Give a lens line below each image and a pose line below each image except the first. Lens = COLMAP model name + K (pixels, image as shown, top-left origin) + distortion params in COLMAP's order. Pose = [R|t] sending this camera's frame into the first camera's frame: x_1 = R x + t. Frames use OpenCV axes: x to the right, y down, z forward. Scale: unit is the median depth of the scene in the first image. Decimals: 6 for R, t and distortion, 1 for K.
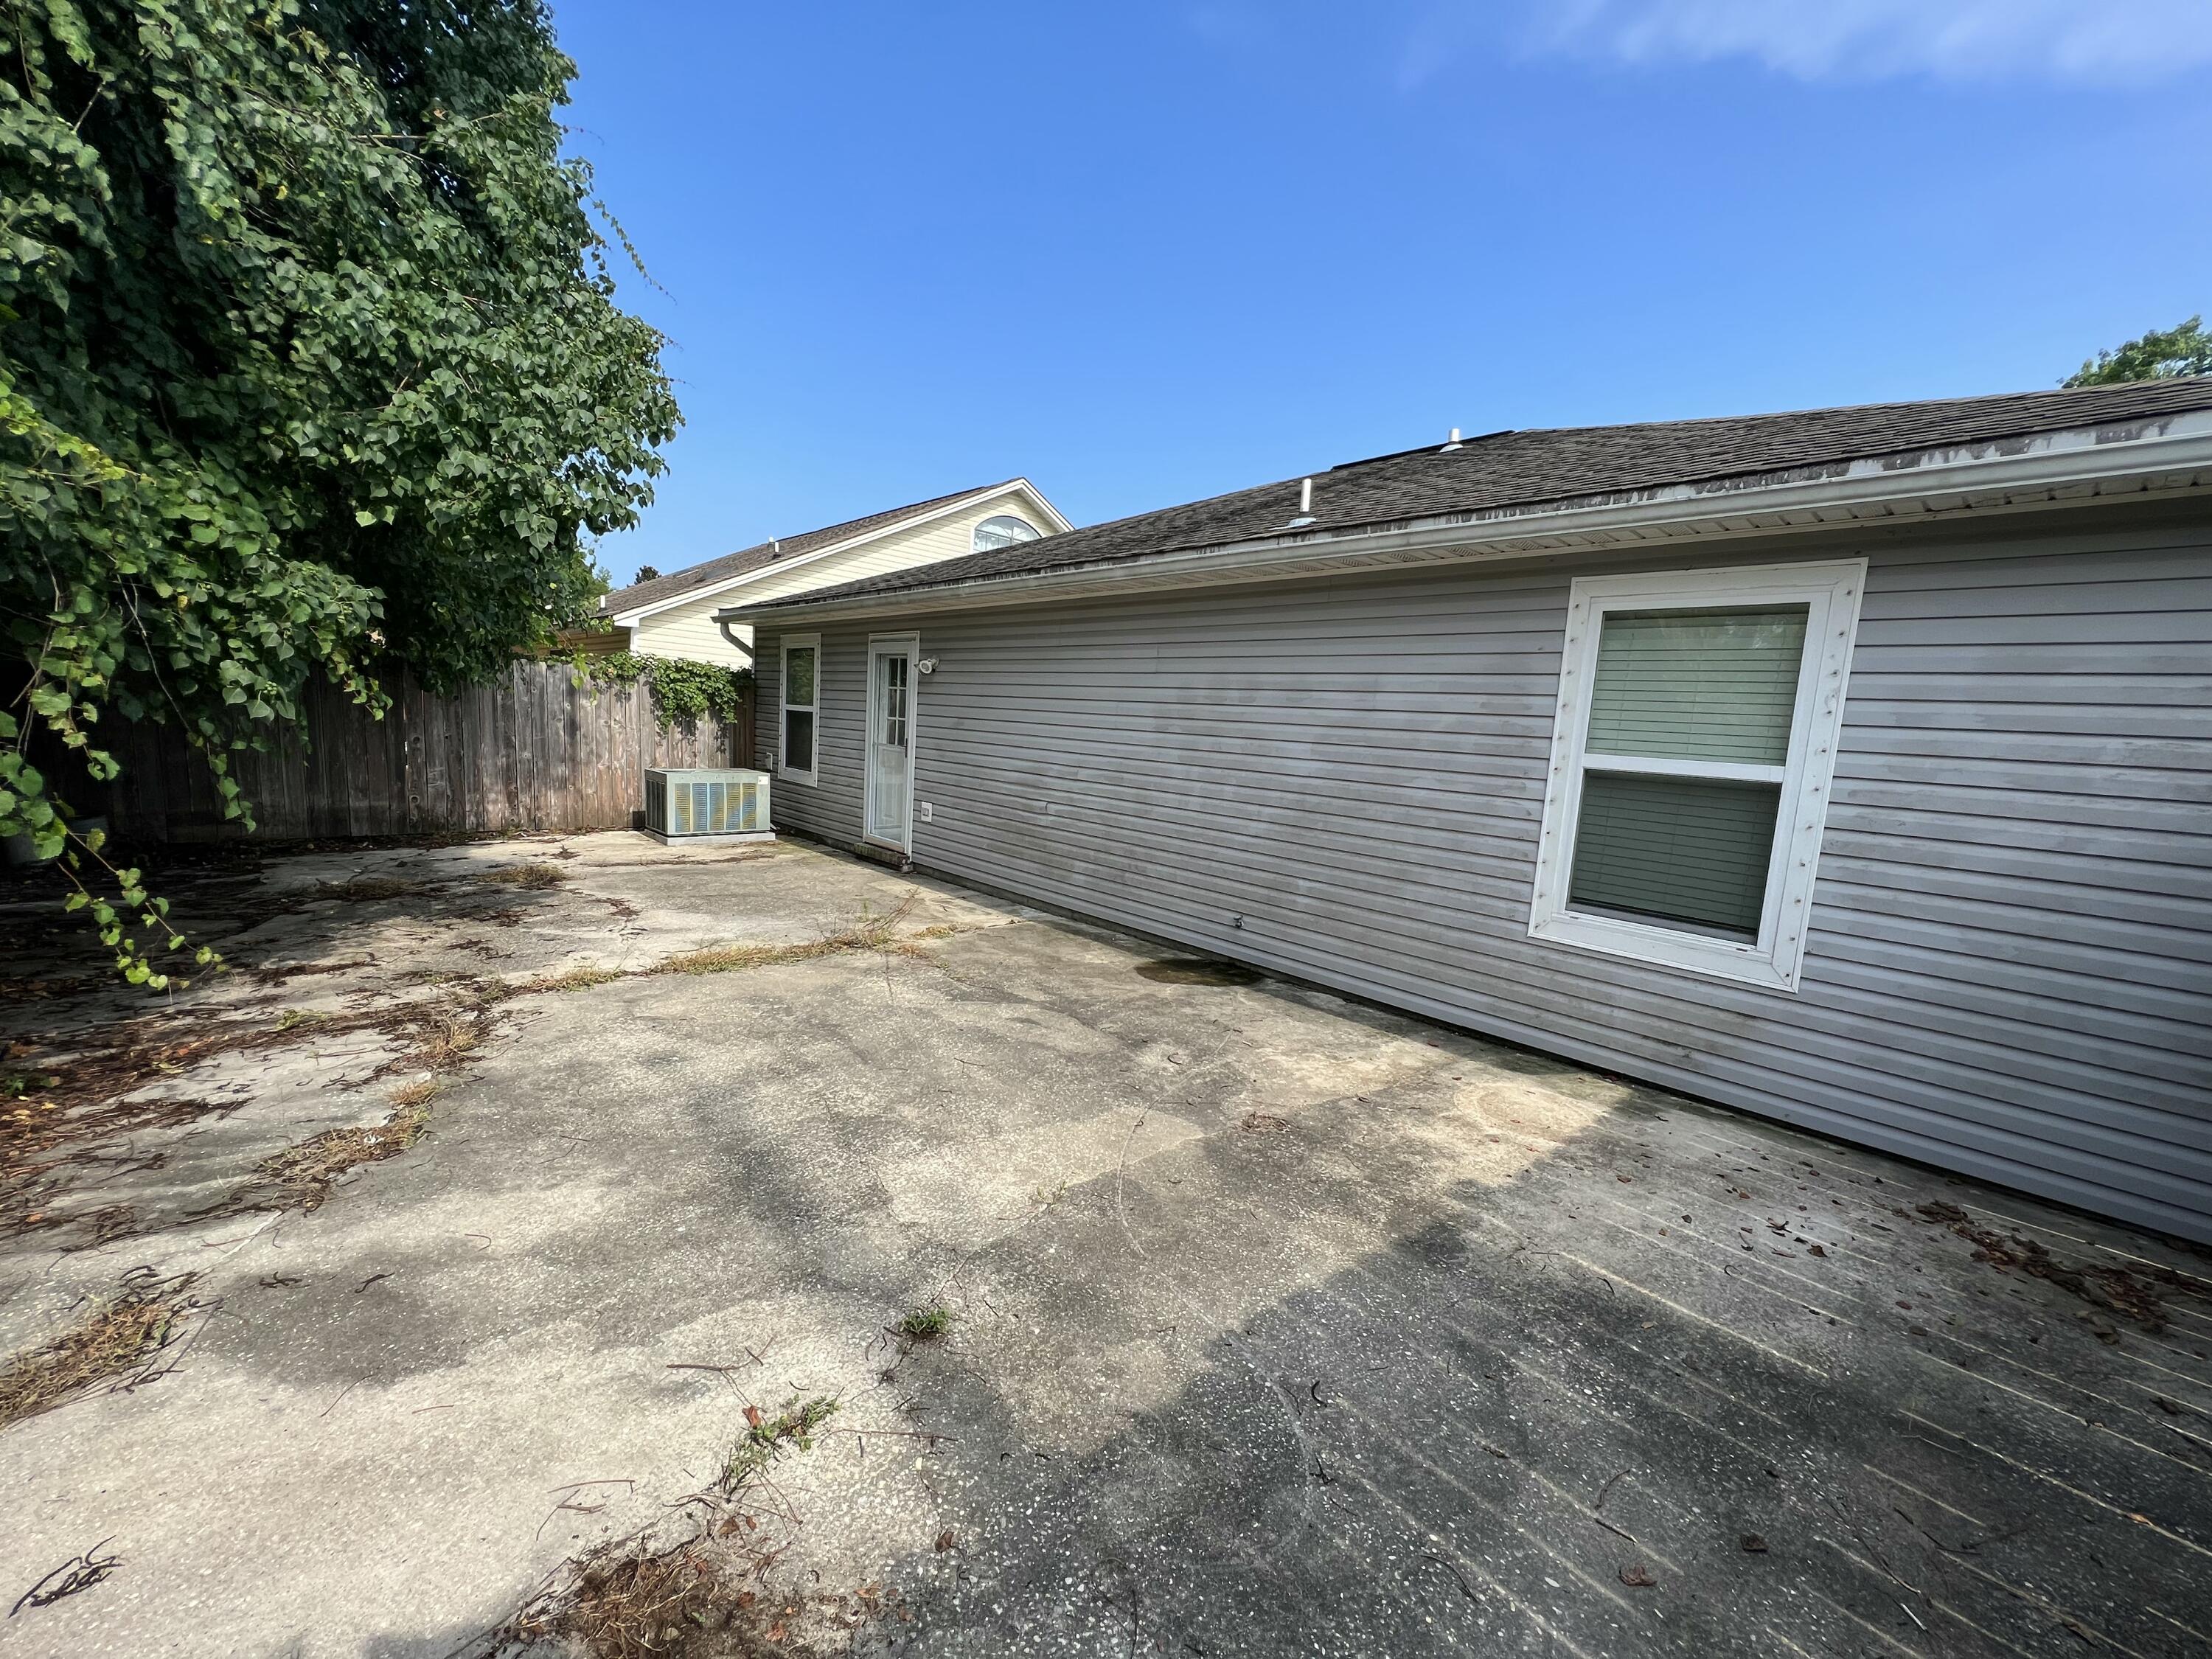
lens RADIAL K [[886.4, 0, 1109.2], [0, 886.4, 831.0], [0, 0, 1]] dist [-0.000571, 0.000346]
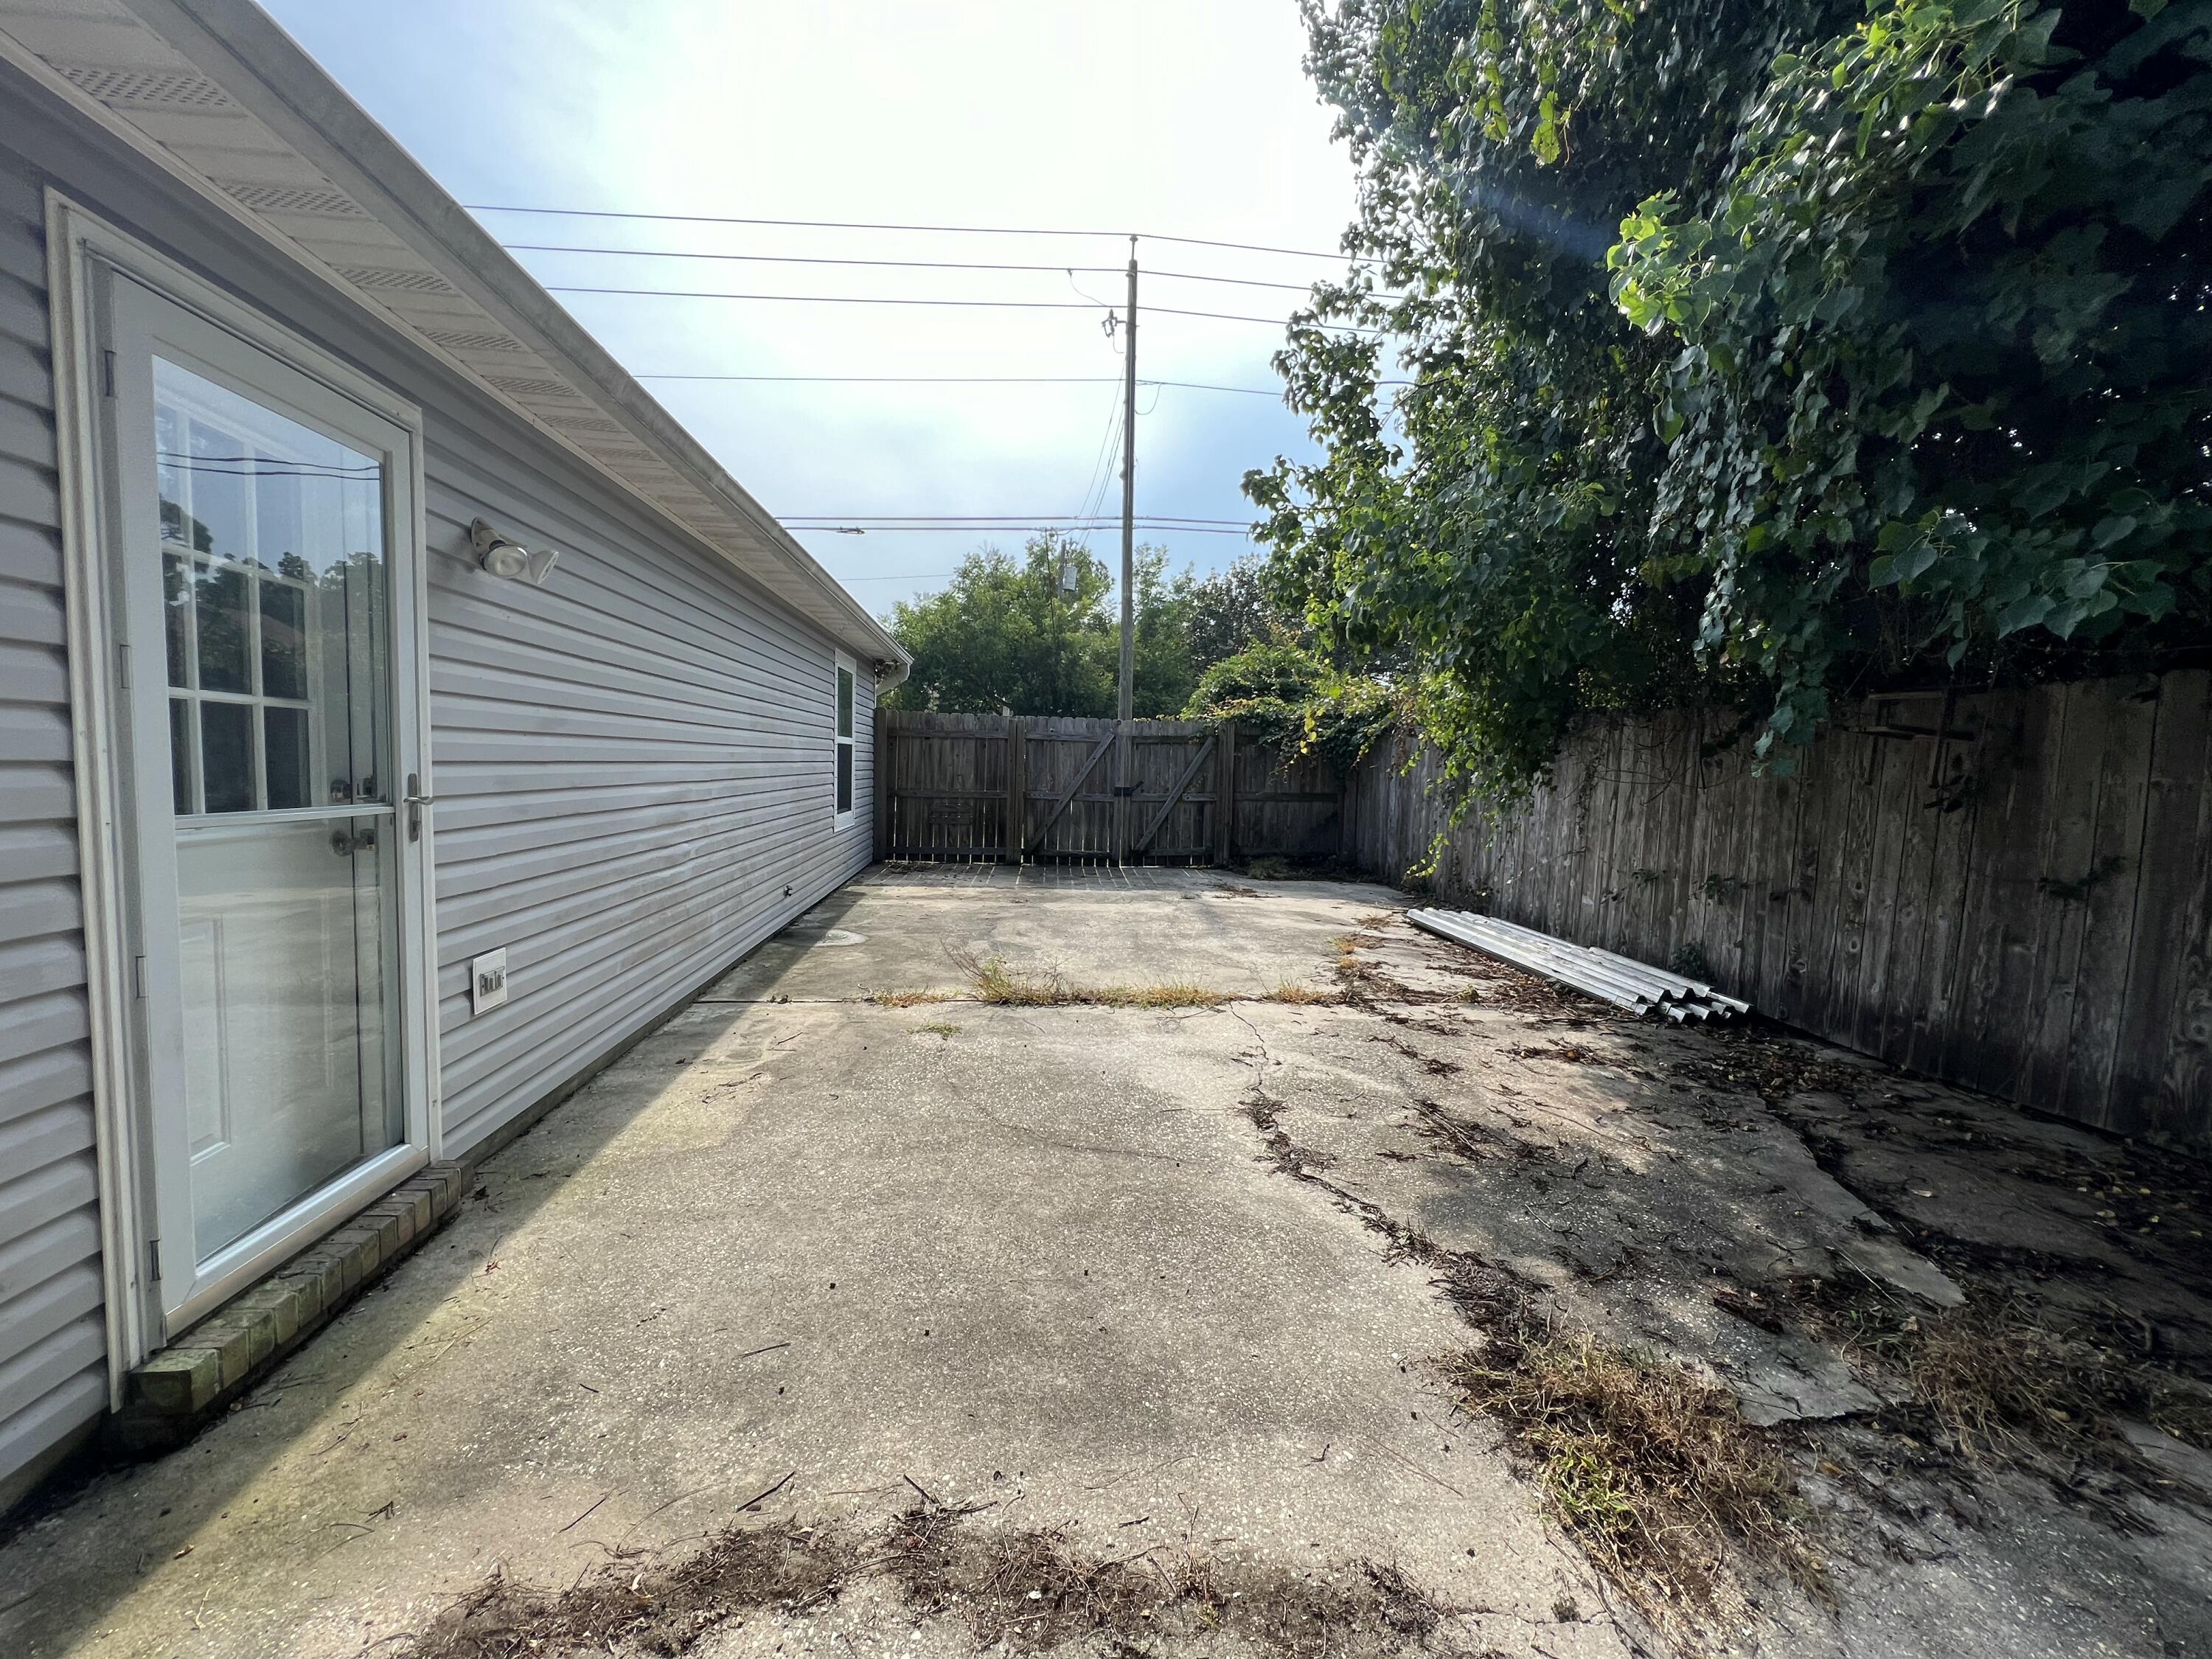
lens RADIAL K [[886.4, 0, 1109.0], [0, 886.4, 833.6], [0, 0, 1]] dist [-0.000571, 0.000346]
pose [[-0.792084, -0.132772, 0.595797, -1.067627], [-0.005283, 0.977512, 0.210812, -0.270809], [-0.610389, 0.163833, -0.774974, 2.004139]]
